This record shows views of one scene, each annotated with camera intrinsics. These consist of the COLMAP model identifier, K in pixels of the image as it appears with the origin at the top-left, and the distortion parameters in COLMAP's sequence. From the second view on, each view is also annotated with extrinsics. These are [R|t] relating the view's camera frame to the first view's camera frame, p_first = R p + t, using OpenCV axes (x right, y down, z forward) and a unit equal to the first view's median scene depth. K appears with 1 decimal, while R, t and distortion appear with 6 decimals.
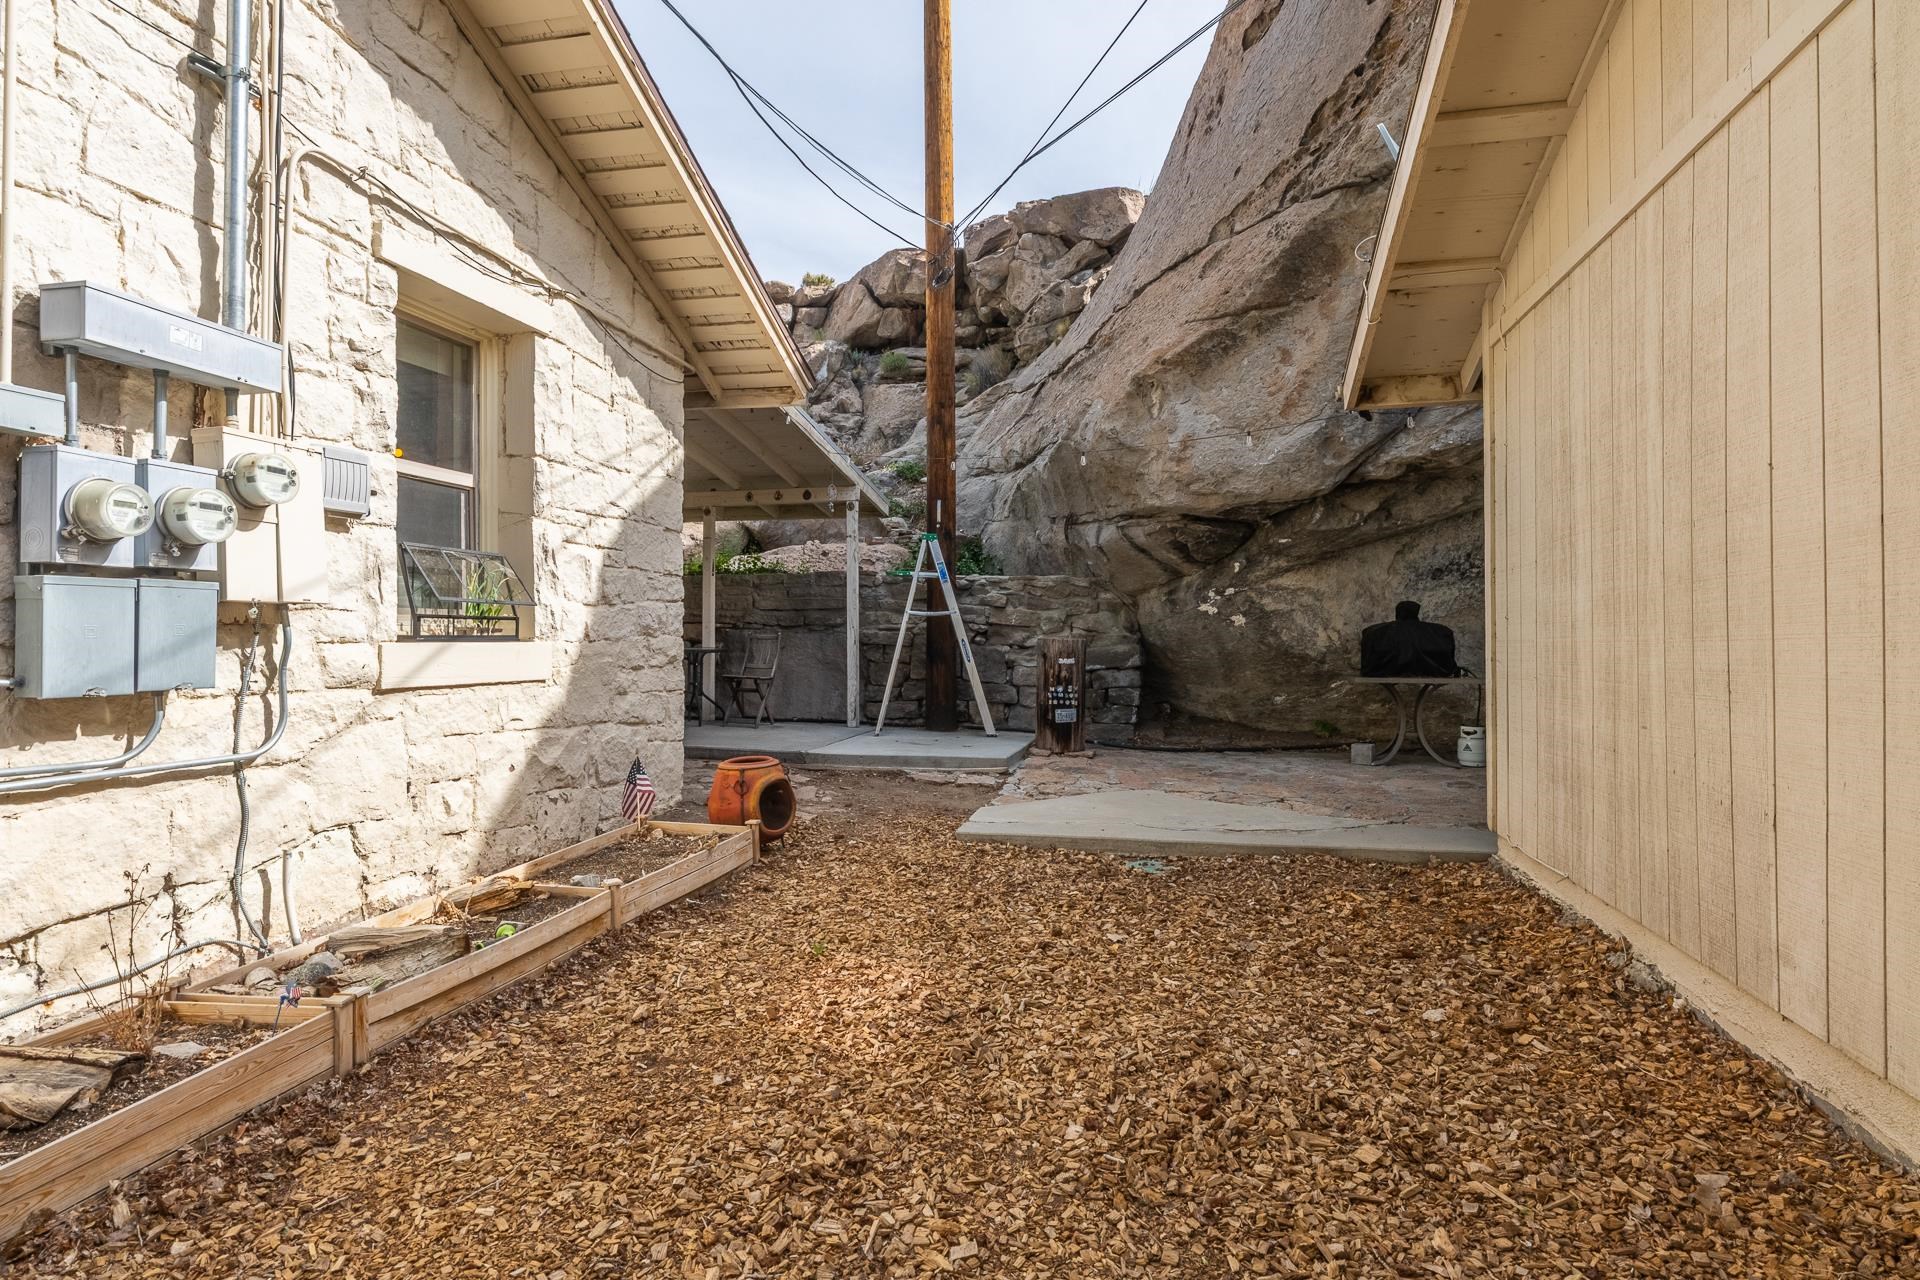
lens RADIAL K [[999.7, 0, 961.5], [0, 999.7, 640.7], [0, 0, 1]] dist [0.001776, 0.000099]
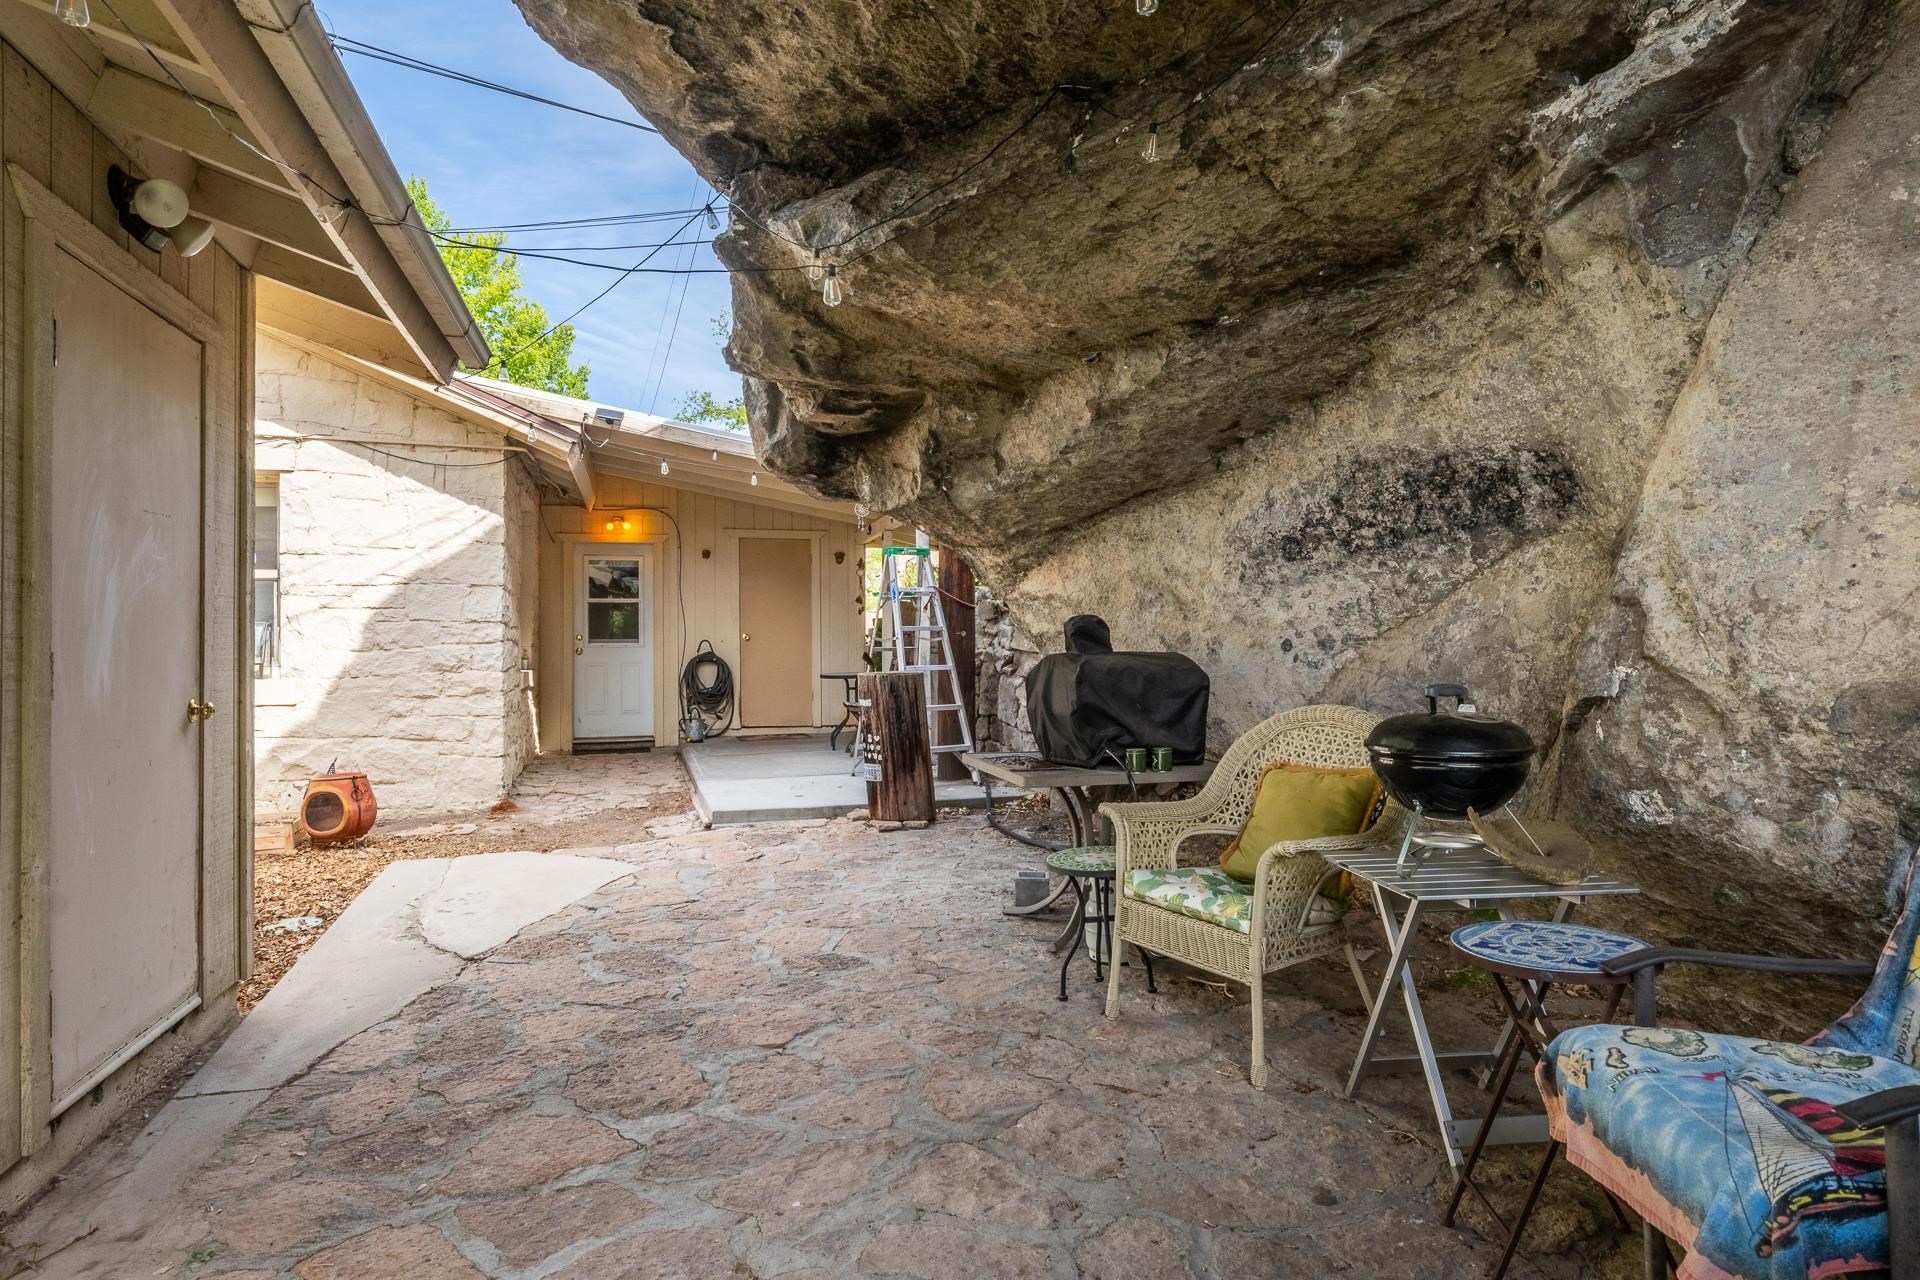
lens RADIAL K [[1093.5, 0, 958.0], [0, 1093.5, 639.6], [0, 0, 1]] dist [-0.005764, 0.000685]
pose [[0.471338, -0.013018, -0.881856, 1.288377], [0.010303, 0.999904, -0.009253, -0.027605], [0.881892, -0.004725, 0.471427, 0.976332]]
